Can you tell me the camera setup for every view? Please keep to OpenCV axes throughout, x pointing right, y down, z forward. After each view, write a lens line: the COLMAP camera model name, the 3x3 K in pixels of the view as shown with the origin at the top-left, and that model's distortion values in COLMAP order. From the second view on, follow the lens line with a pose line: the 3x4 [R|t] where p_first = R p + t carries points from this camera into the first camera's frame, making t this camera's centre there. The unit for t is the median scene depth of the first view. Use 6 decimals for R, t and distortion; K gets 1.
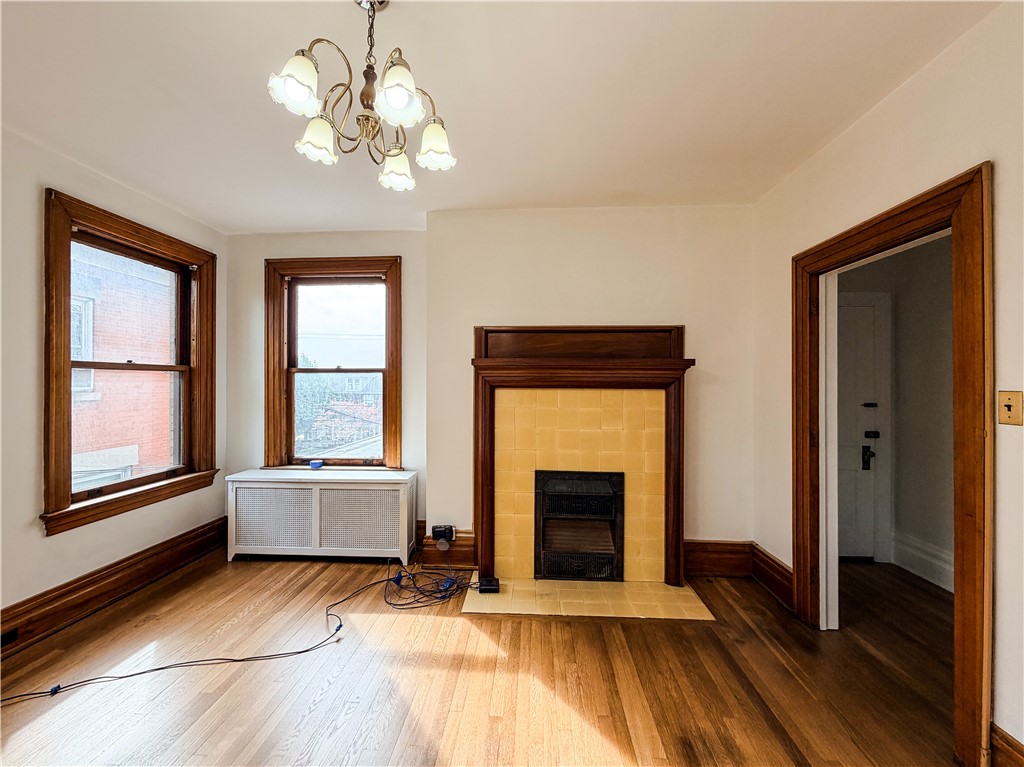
lens RADIAL K [[413.4, 0, 511.1], [0, 413.4, 383.4], [0, 0, 1]] dist [-0.001246, 0.000036]
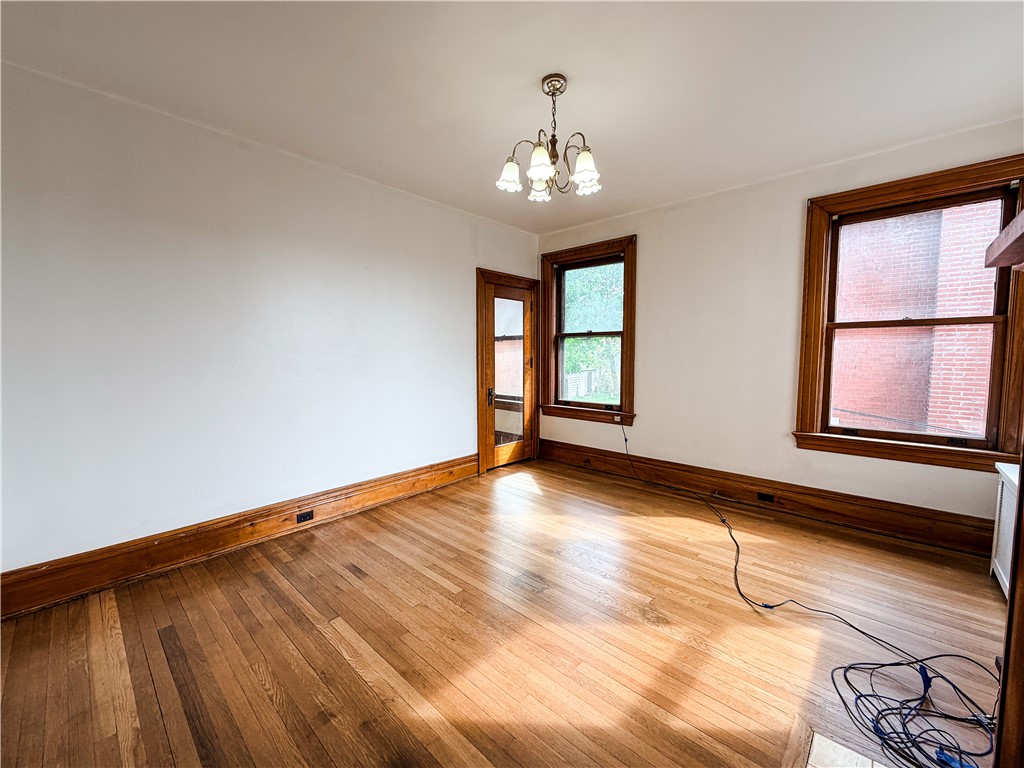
lens RADIAL K [[413.4, 0, 511.1], [0, 413.4, 383.9], [0, 0, 1]] dist [-0.001246, 0.000036]
pose [[-0.638677, 0.054517, -0.767541, 0.471917], [0.002684, 0.997639, 0.068626, 0.035446], [0.769470, 0.041770, -0.637315, 0.875834]]
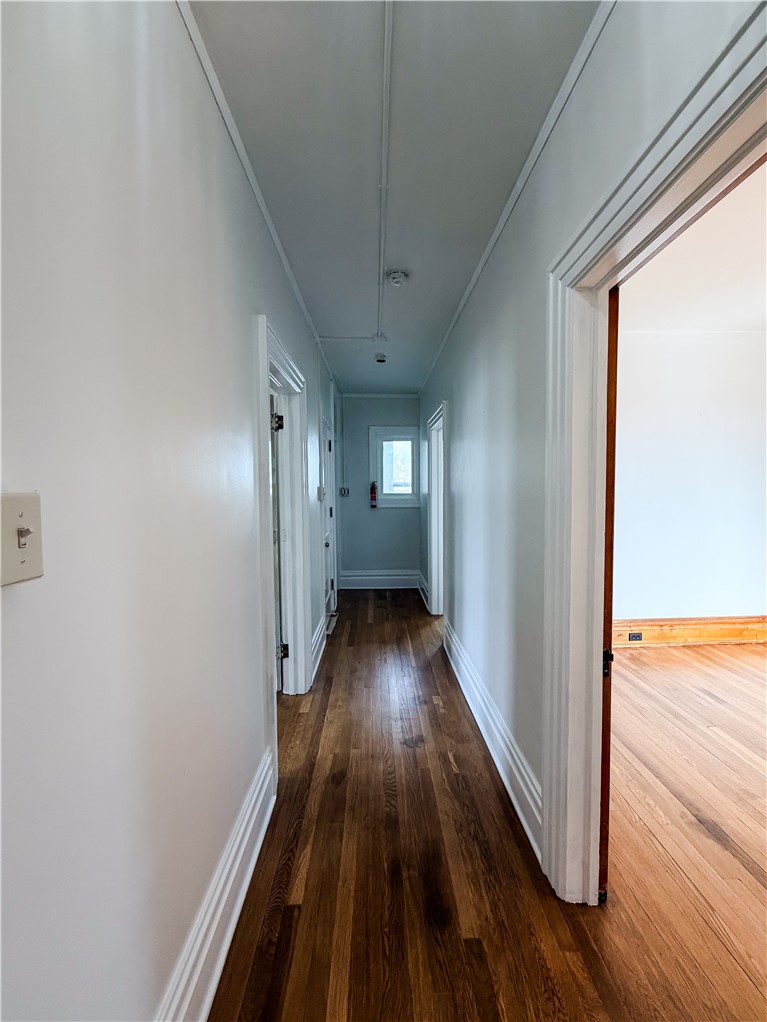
lens RADIAL K [[412.6, 0, 383.5], [0, 412.6, 511.0], [0, 0, 1]] dist [-0.001246, 0.000036]
pose [[-0.996550, 0.013222, -0.081933, 0.855101], [0.009604, 0.998968, 0.044402, 0.009258], [0.082436, 0.043462, -0.995648, 0.957820]]
